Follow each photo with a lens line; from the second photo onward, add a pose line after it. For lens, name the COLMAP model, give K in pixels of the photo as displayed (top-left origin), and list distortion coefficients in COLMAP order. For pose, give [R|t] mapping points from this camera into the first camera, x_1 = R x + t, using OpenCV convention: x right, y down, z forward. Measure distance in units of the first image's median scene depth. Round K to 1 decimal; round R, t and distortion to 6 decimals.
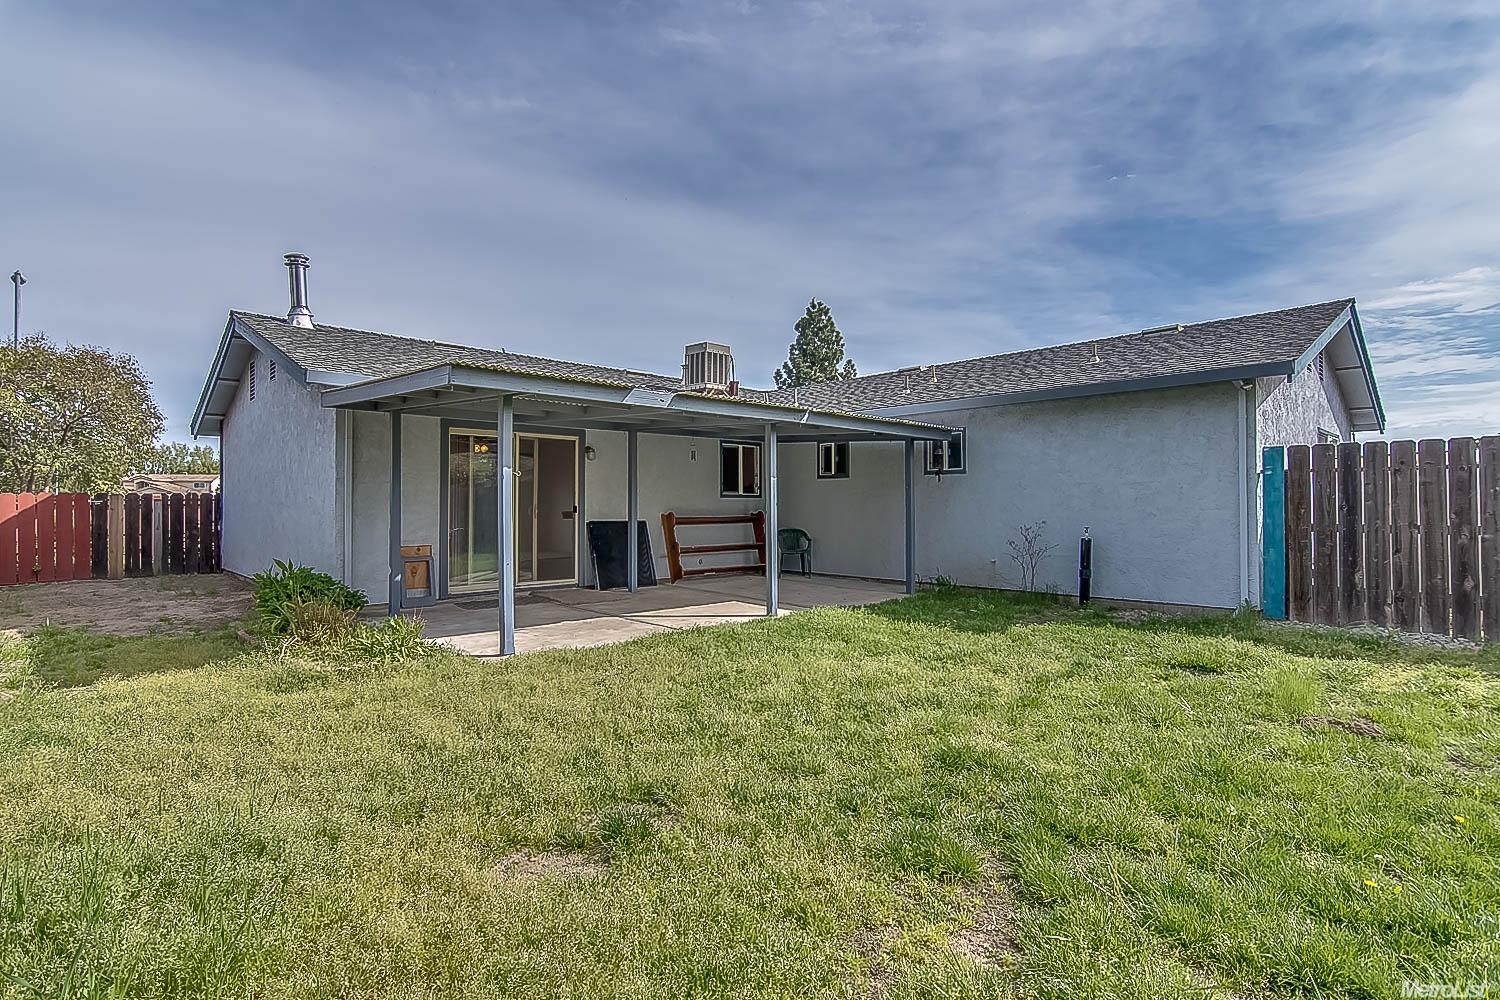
lens RADIAL K [[729.5, 0, 739.3], [0, 729.5, 492.6], [0, 0, 1]] dist [-0.001804, -0.000161]
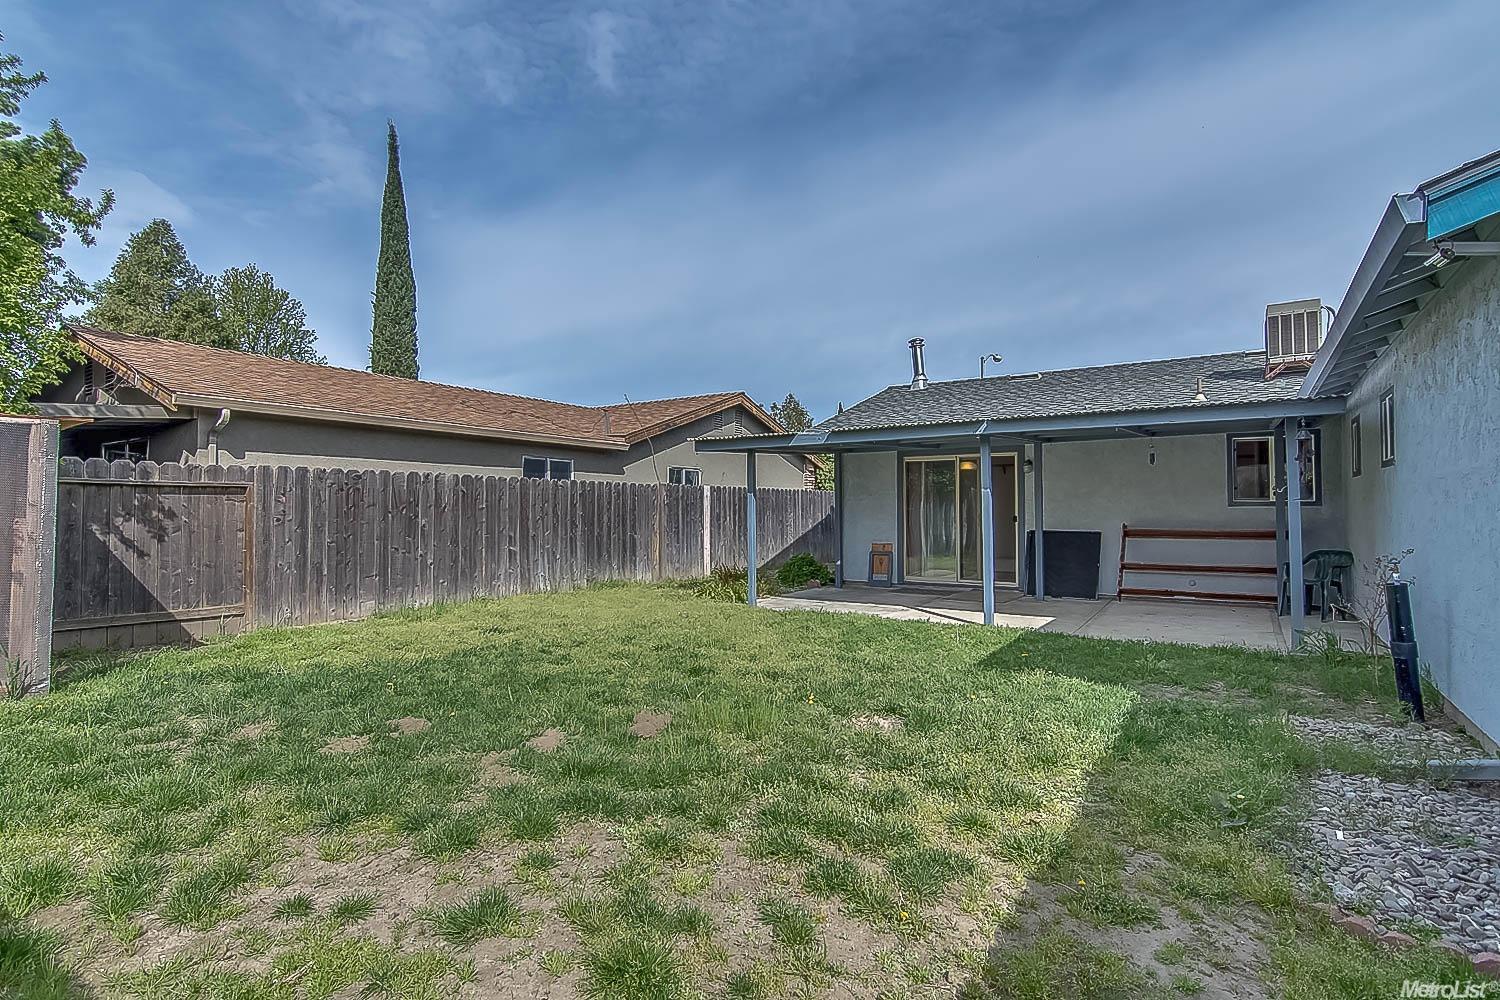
lens RADIAL K [[724.7, 0, 741.6], [0, 724.7, 493.1], [0, 0, 1]] dist [-0.003861, 0.000941]
pose [[0.245463, -0.024113, -0.969106, 0.676866], [0.017367, 0.999640, -0.020474, -0.000506], [0.969250, -0.011805, 0.245793, 0.313190]]
